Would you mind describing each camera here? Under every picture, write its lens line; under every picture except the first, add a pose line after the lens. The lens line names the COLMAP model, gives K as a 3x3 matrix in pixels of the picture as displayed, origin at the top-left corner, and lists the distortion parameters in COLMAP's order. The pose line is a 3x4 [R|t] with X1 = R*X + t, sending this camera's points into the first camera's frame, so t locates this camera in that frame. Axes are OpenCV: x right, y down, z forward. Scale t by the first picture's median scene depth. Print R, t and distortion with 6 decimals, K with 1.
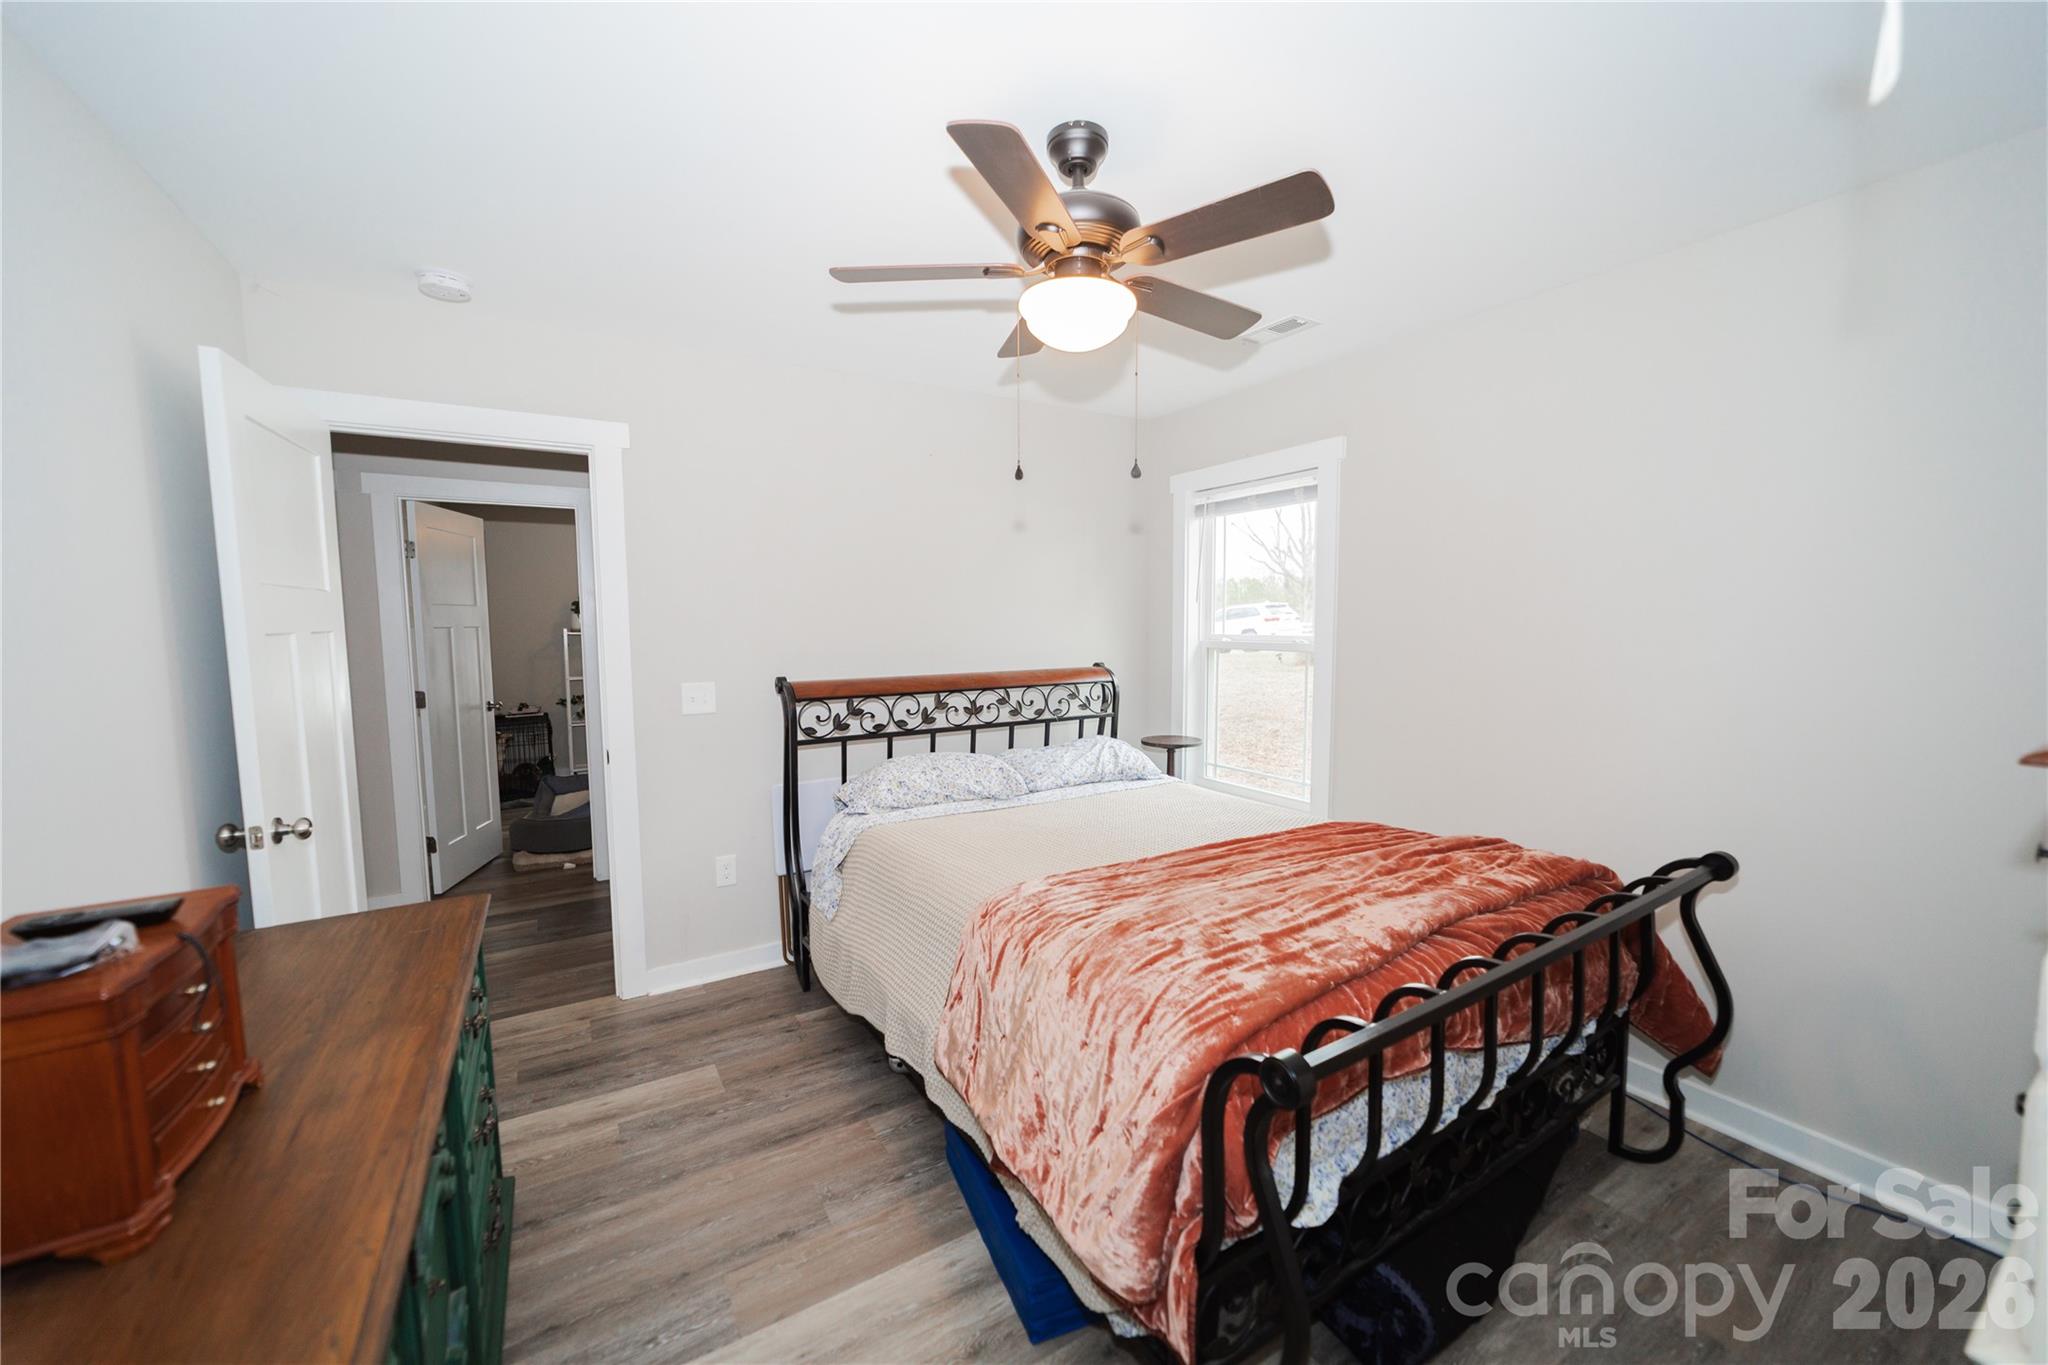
lens RADIAL K [[786.8, 0, 1020.3], [0, 786.8, 685.5], [0, 0, 1]] dist [-0.012523, 0.003511]
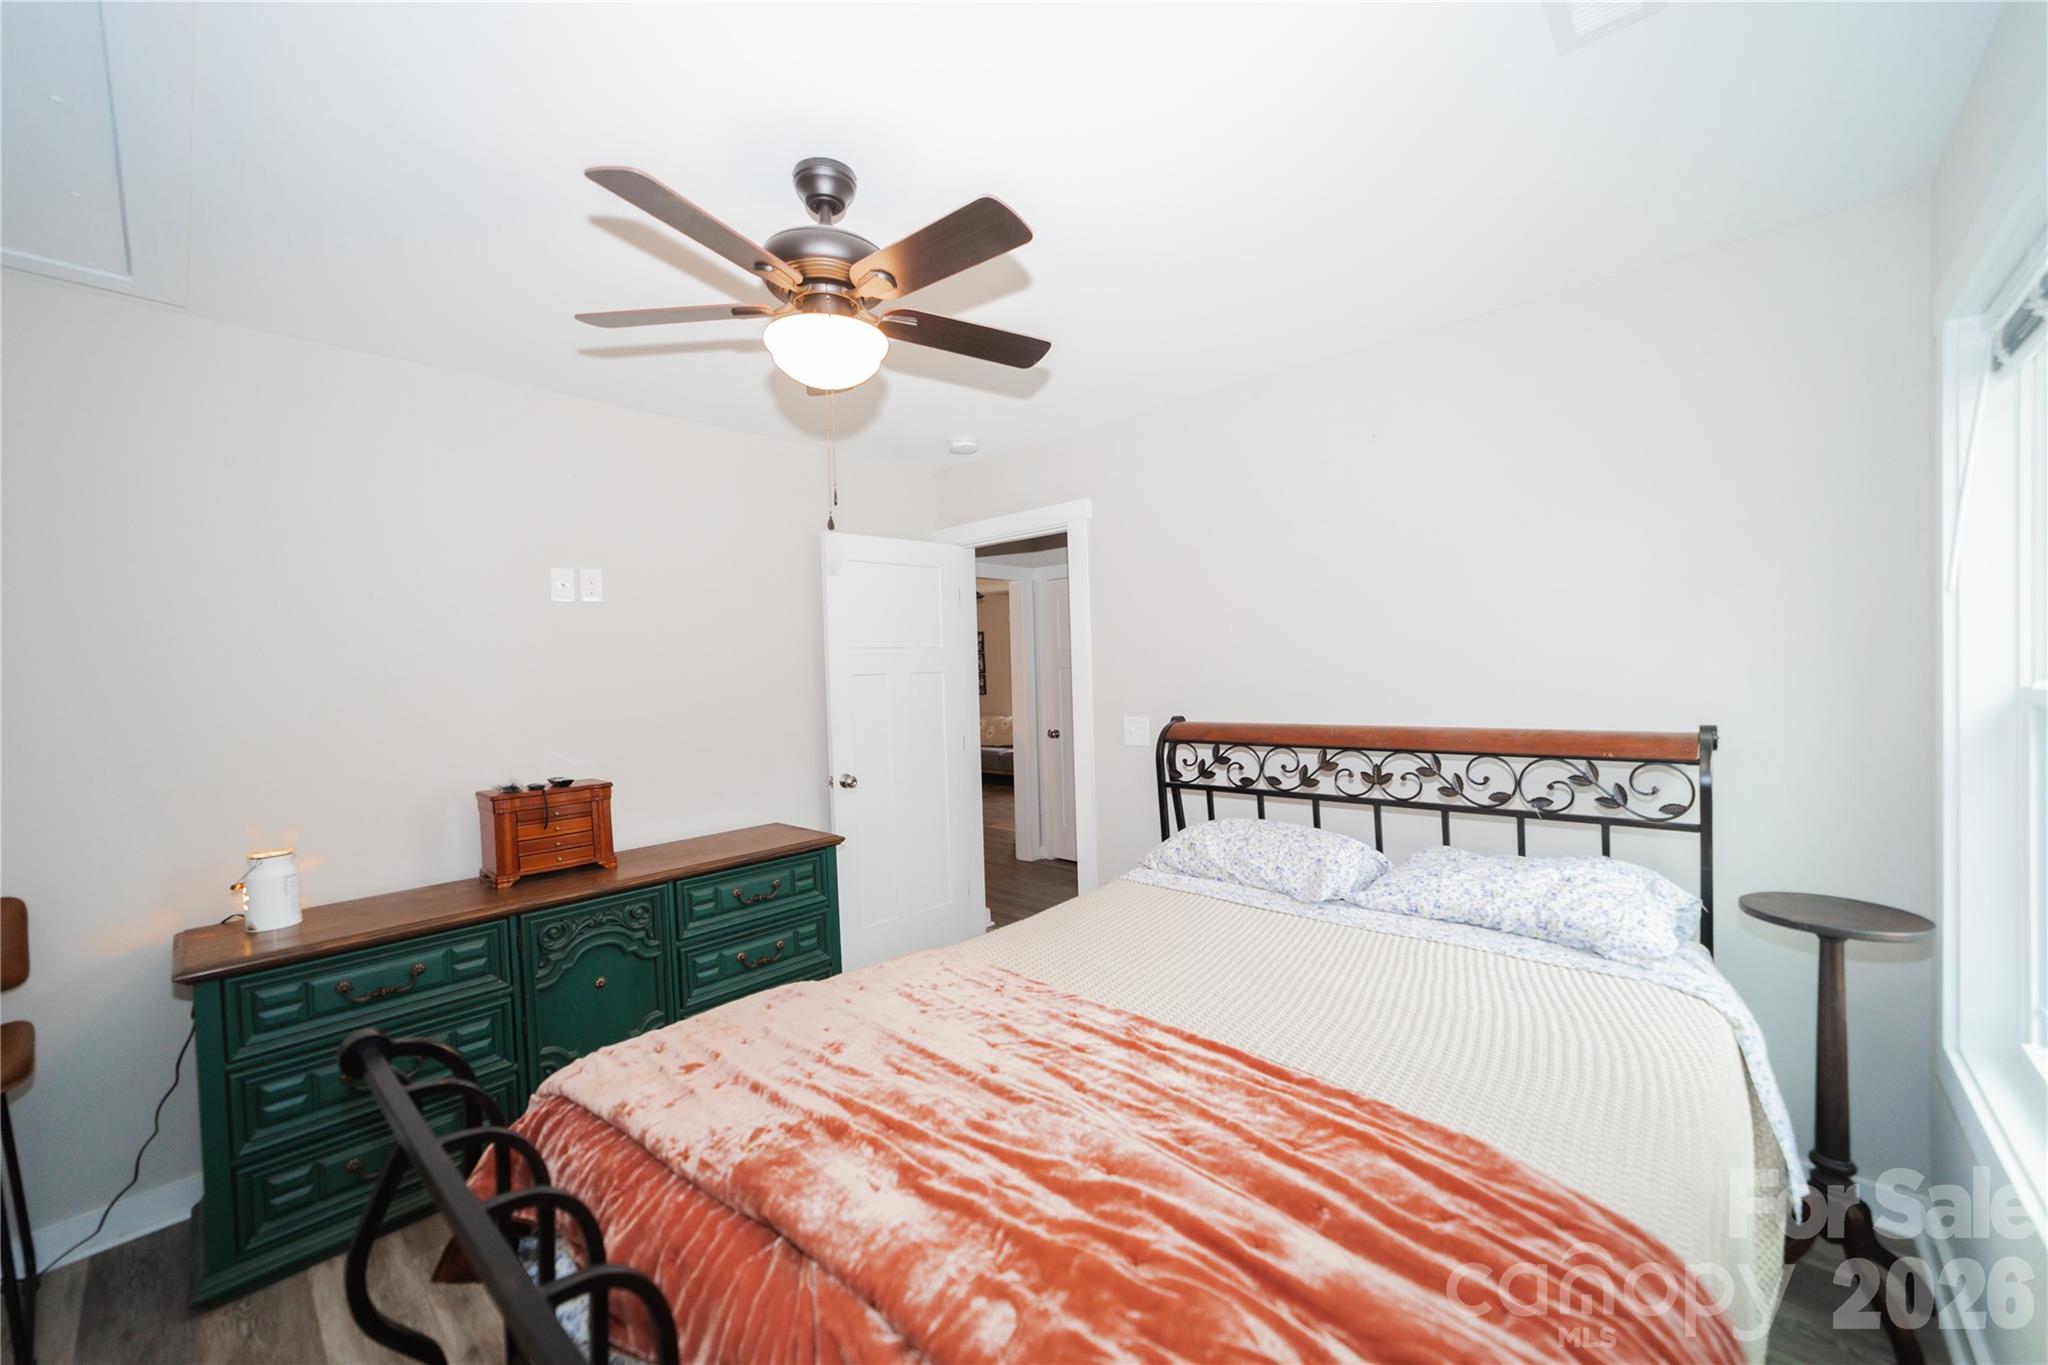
lens RADIAL K [[786.8, 0, 1037.7], [0, 786.8, 683.6], [0, 0, 1]] dist [-0.012523, 0.003511]
pose [[0.277569, 0.006236, -0.960686, 0.549216], [-0.061637, 0.998034, -0.011330, -0.027715], [0.958726, 0.062358, 0.277408, 0.516873]]
